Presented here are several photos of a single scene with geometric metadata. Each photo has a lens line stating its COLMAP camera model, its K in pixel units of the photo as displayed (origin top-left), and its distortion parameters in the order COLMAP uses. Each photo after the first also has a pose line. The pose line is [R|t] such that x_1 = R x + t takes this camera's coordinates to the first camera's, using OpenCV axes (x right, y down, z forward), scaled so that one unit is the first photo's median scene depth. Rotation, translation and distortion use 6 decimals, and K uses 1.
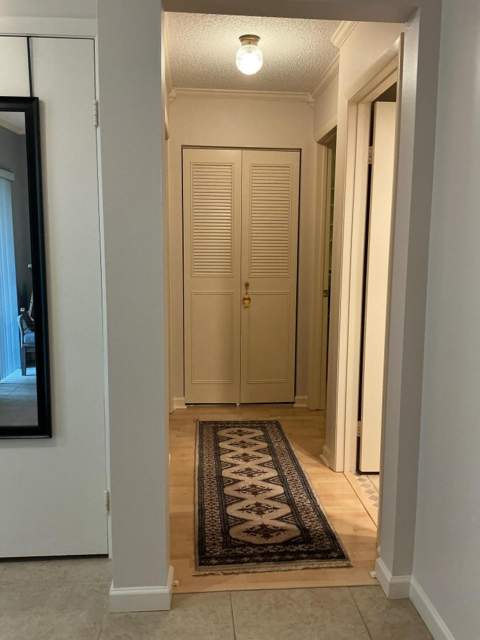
lens RADIAL K [[540.3, 0, 241.8], [0, 540.3, 317.1], [0, 0, 1]] dist [0.049999, -0.086240]
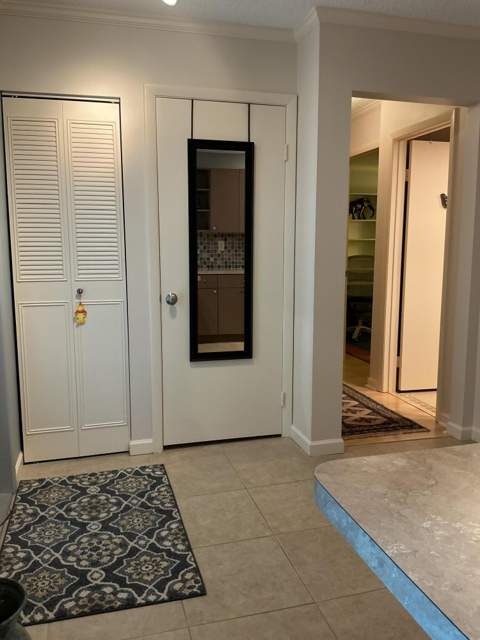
lens RADIAL K [[540.3, 0, 238.7], [0, 540.3, 323.1], [0, 0, 1]] dist [0.049999, -0.086240]
pose [[0.985230, -0.025113, 0.169384, -0.573770], [0.021555, 0.999507, 0.022813, 0.072599], [-0.169873, -0.018826, 0.985286, -0.467755]]
